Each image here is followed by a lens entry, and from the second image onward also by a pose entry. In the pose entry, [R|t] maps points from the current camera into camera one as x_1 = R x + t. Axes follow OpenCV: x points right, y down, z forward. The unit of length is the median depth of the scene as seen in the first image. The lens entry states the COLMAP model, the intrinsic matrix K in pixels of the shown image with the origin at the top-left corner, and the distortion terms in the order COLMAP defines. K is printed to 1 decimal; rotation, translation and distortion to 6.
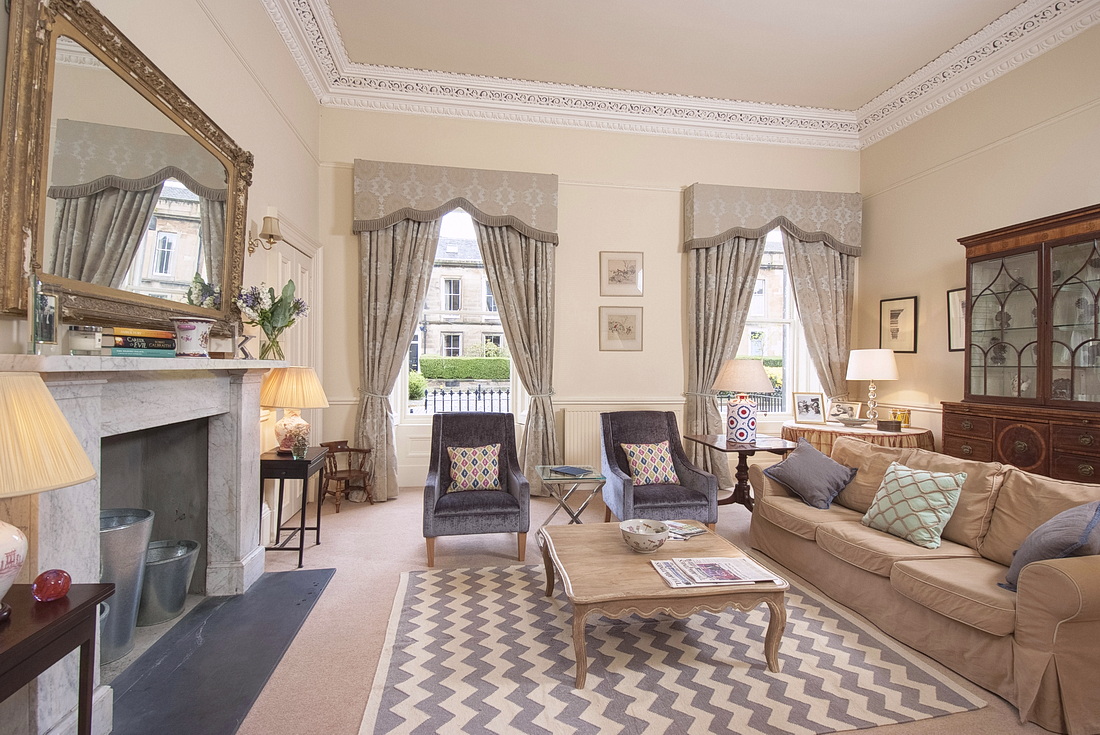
lens RADIAL K [[524.6, 0, 550.0], [0, 524.6, 367.5], [0, 0, 1]] dist [0.031987, -0.023808]
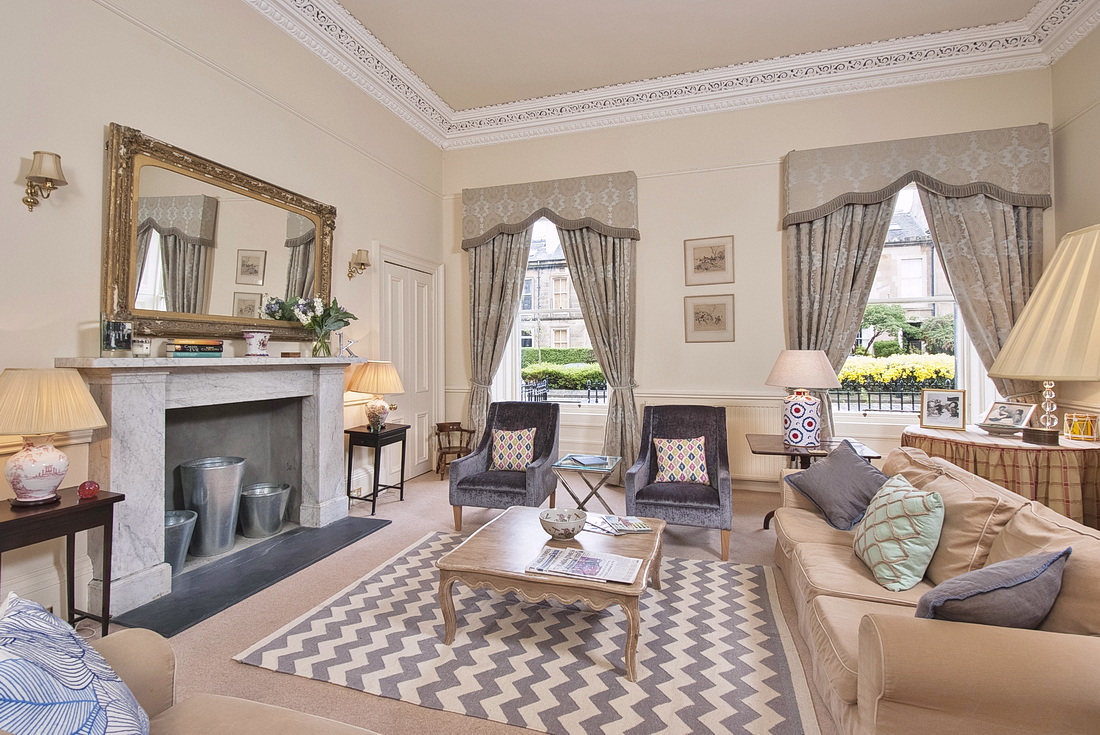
lens RADIAL K [[512.8, 0, 551.0], [0, 512.8, 353.4], [0, 0, 1]] dist [0.031838, -0.028198]
pose [[0.888774, -0.014334, -0.458122, 0.341440], [0.008614, 0.999857, -0.014573, -0.000223], [0.458265, 0.009005, 0.888770, 0.048775]]
